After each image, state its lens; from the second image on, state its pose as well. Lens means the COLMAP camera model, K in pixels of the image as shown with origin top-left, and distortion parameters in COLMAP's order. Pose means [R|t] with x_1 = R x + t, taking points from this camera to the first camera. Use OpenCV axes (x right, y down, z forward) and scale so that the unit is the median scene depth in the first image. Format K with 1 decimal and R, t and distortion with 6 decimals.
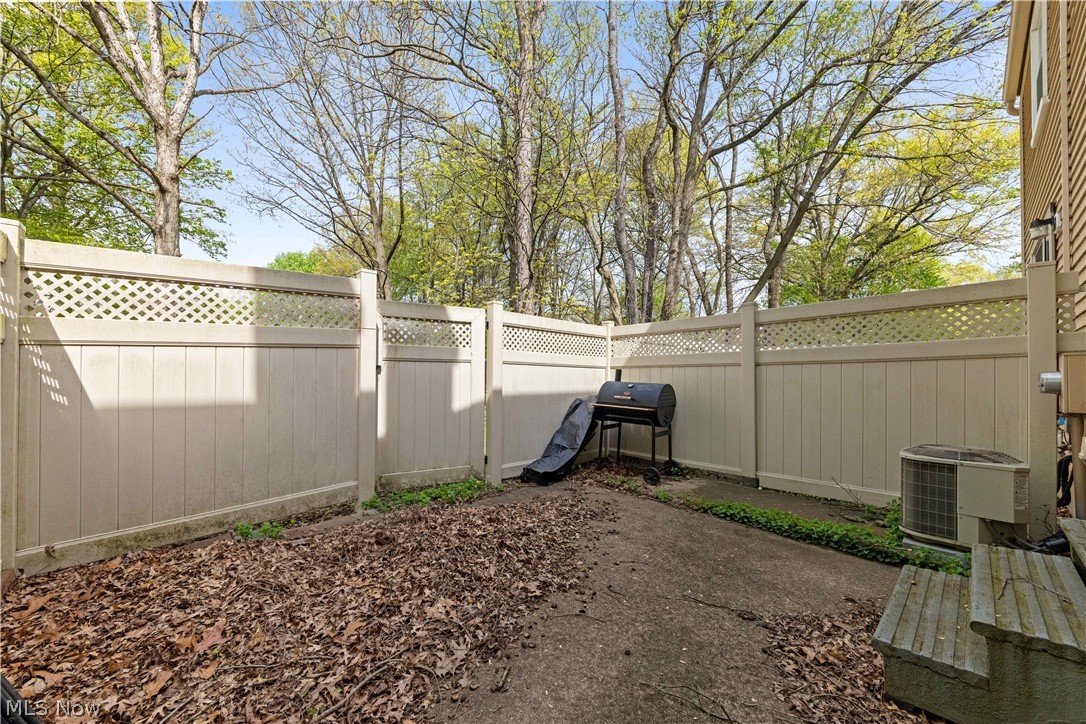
lens RADIAL K [[401.8, 0, 498.1], [0, 401.8, 371.4], [0, 0, 1]] dist [0.005369, -0.000554]
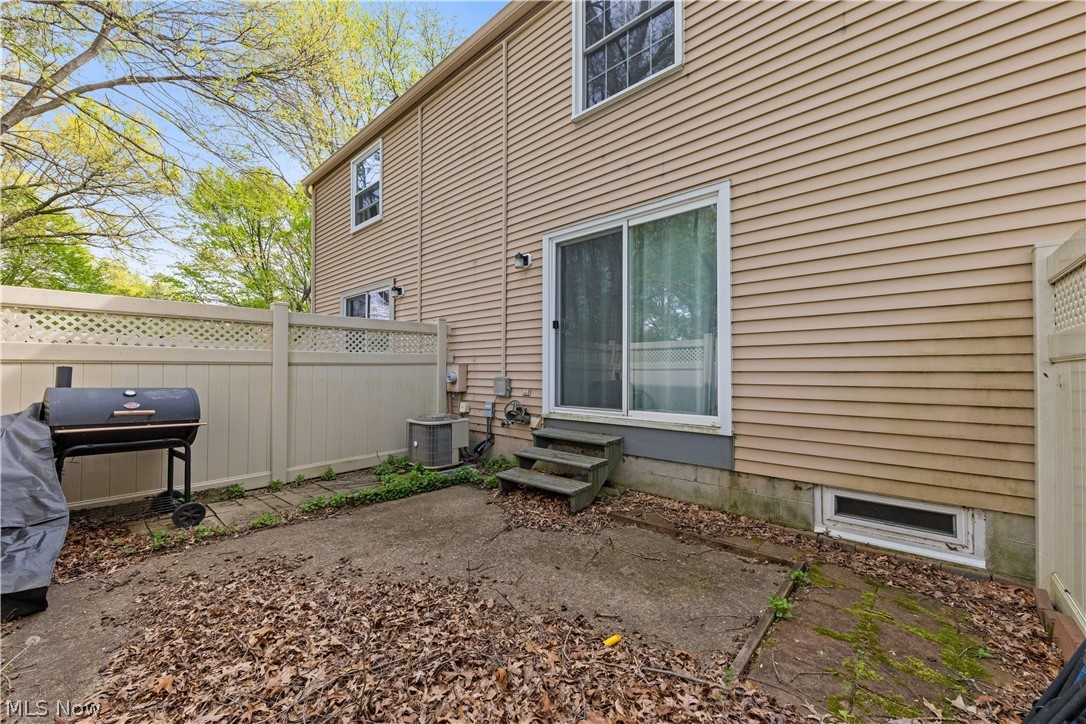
lens RADIAL K [[401.8, 0, 535.9], [0, 401.8, 362.3], [0, 0, 1]] dist [0.005369, -0.000554]
pose [[-0.121023, 0.014838, 0.992539, -0.422576], [-0.016092, 0.999728, -0.016907, -0.014281], [-0.992519, -0.018019, -0.120752, 0.463541]]
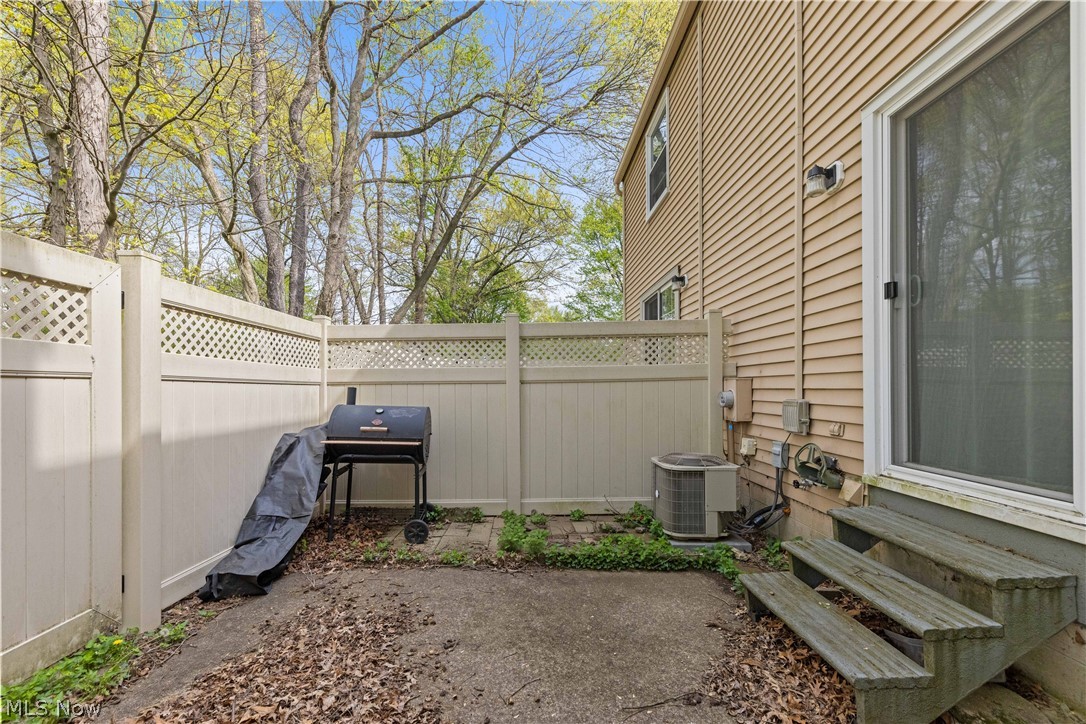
lens RADIAL K [[469.1, 0, 541.7], [0, 469.1, 384.5], [0, 0, 1]] dist [0.004024, -0.002089]
pose [[0.640895, -0.005120, 0.767612, -0.133678], [-0.000911, 0.999972, 0.007431, -0.018764], [-0.767628, -0.005462, 0.640872, 0.263581]]
